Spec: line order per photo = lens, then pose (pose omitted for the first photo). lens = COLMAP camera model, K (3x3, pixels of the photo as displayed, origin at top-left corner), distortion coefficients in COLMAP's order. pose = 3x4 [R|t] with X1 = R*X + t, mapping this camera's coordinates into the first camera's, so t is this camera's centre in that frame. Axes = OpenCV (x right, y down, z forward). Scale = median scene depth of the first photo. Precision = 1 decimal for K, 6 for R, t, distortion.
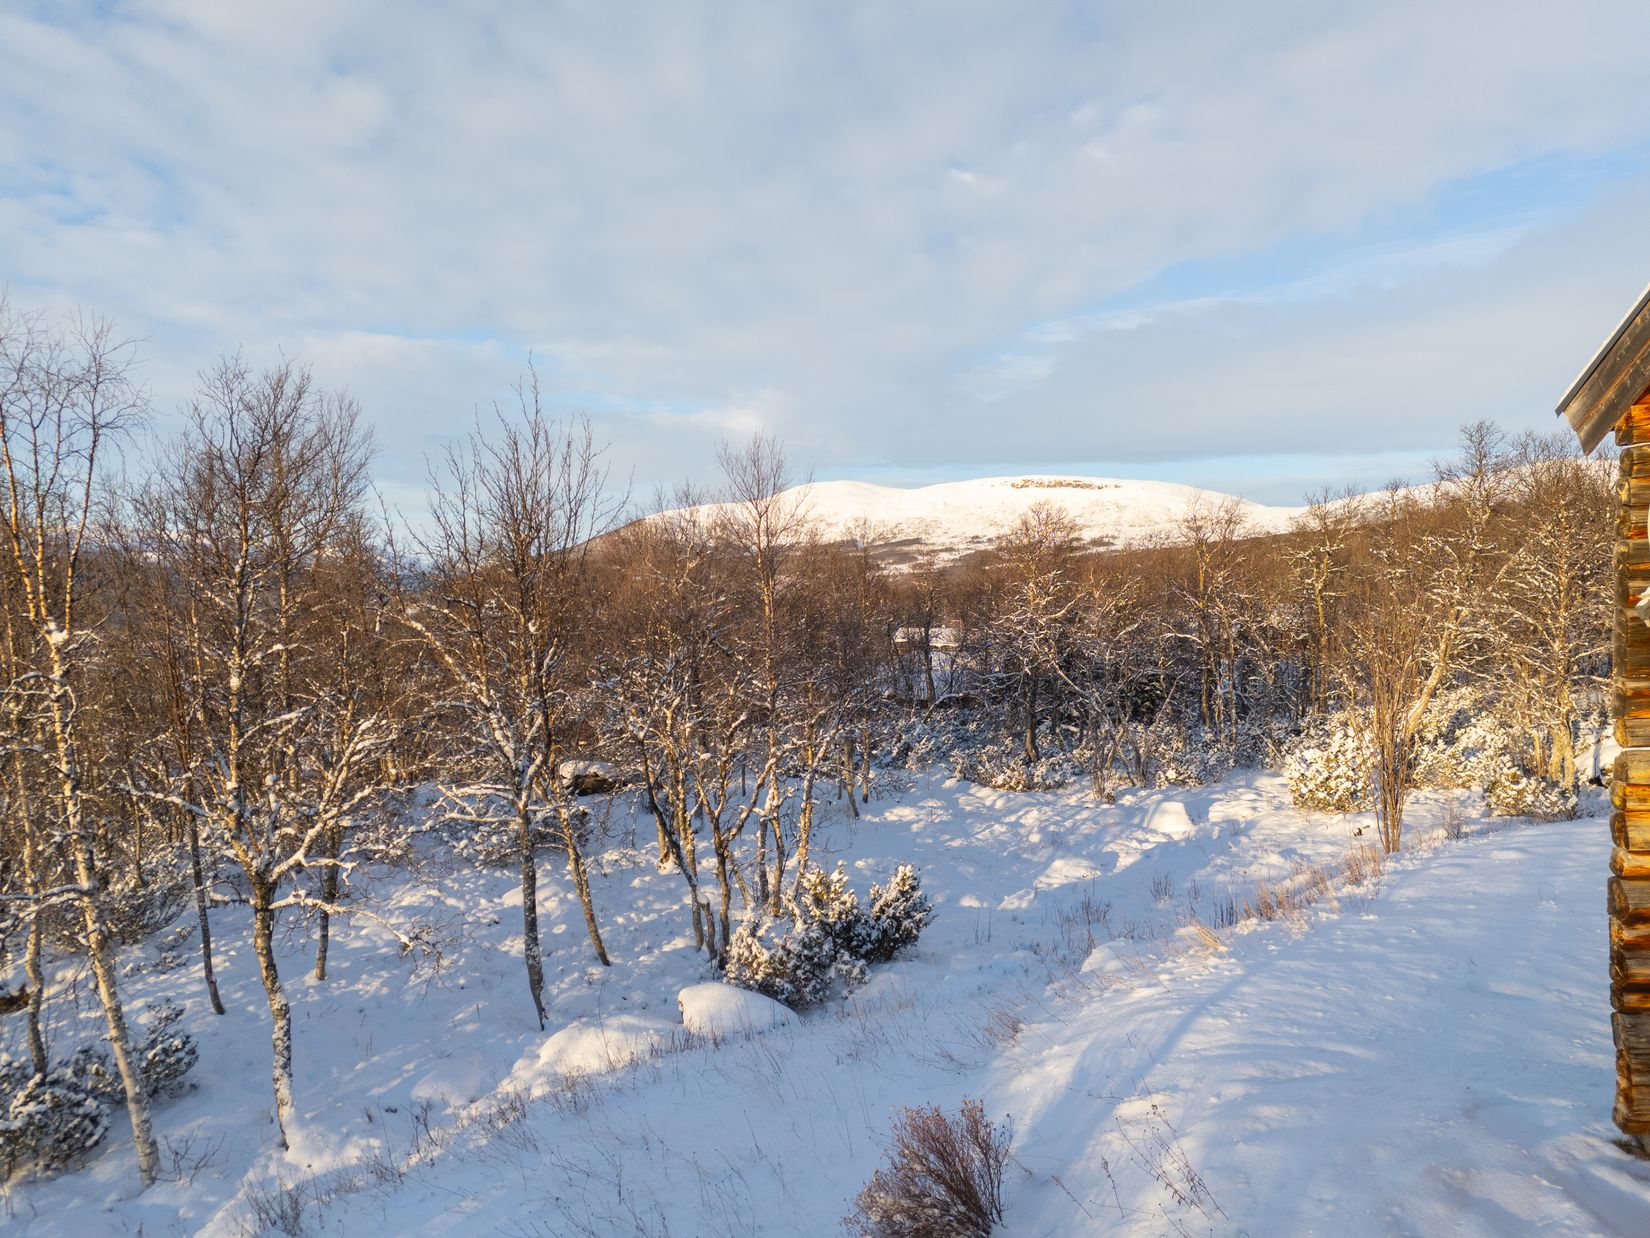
lens RADIAL K [[1213.4, 0, 819.0], [0, 1213.4, 613.3], [0, 0, 1]] dist [0.039825, -0.020912]
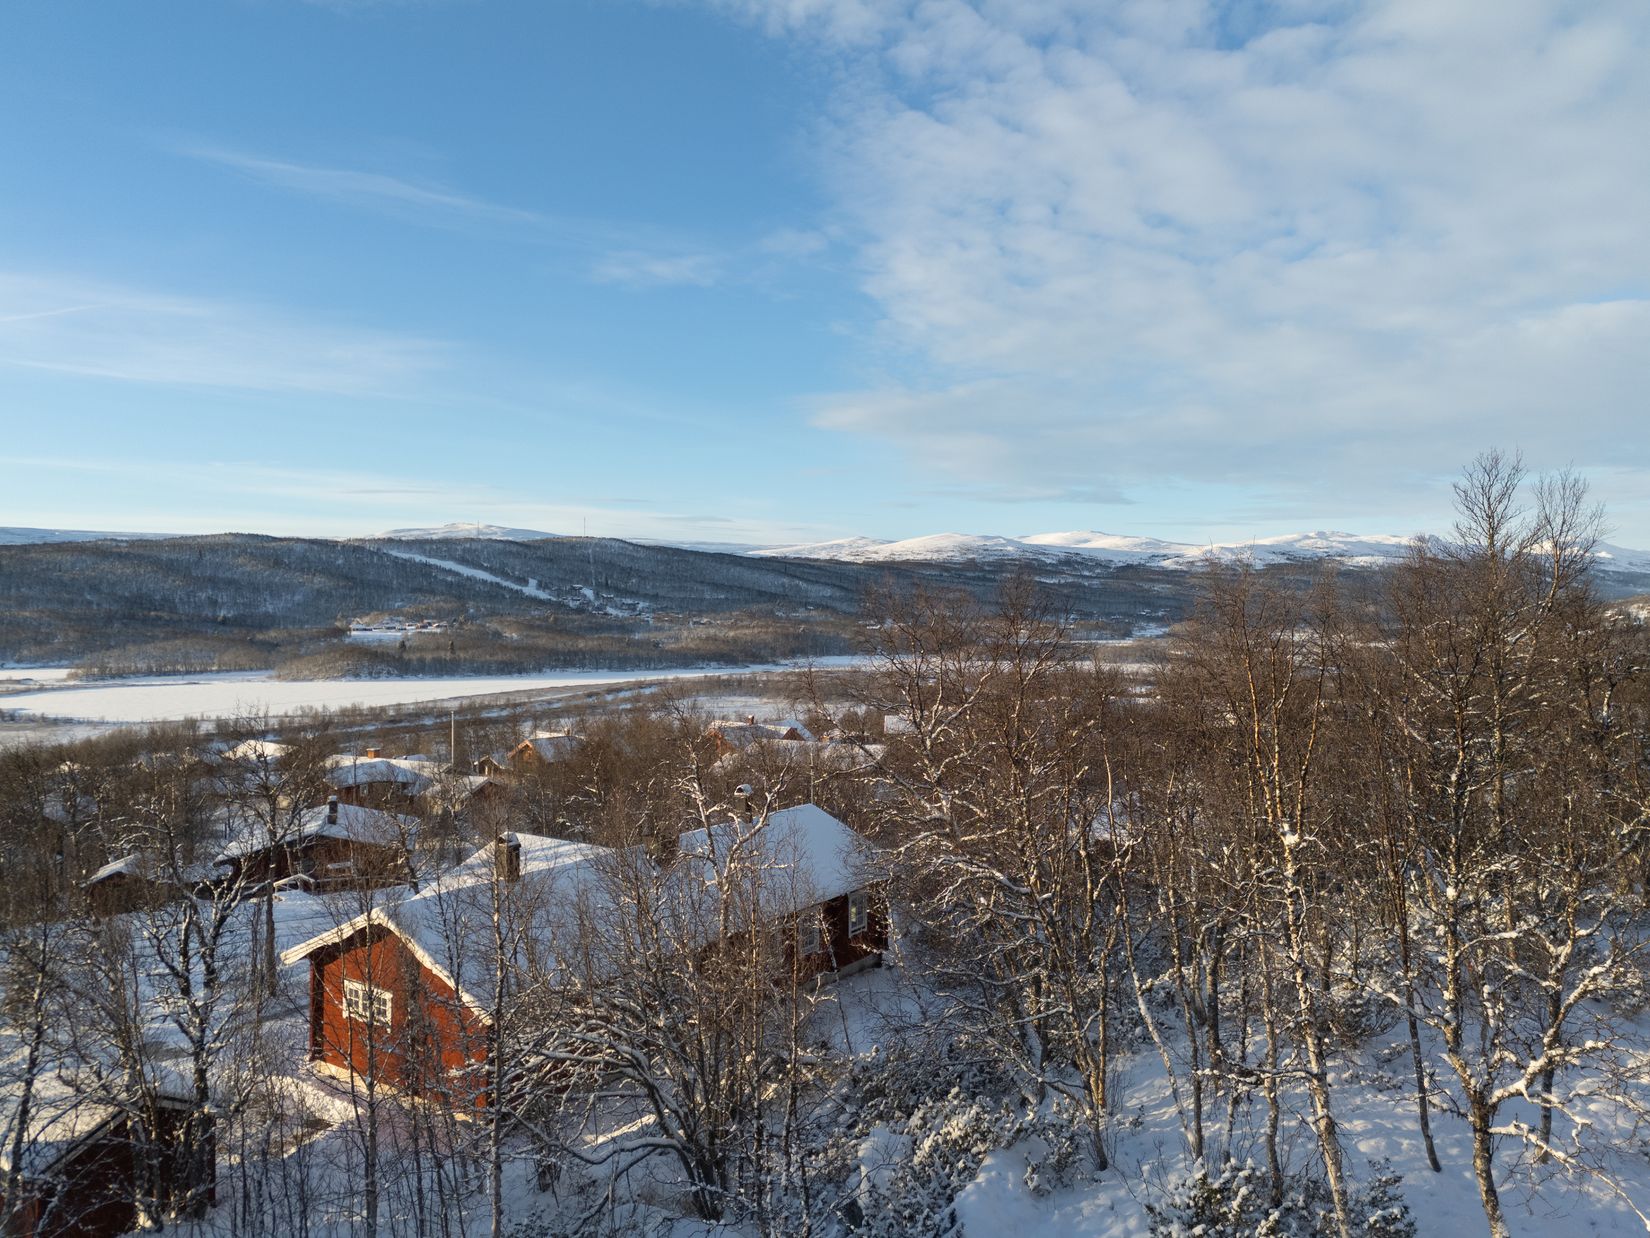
lens RADIAL K [[1213.4, 0, 828.7], [0, 1213.4, 608.6], [0, 0, 1]] dist [0.039825, -0.020912]
pose [[0.614232, 0.005516, -0.789106, -0.002579], [-0.002098, 0.999983, 0.005356, -0.135894], [0.789123, -0.001634, 0.614233, -0.008120]]
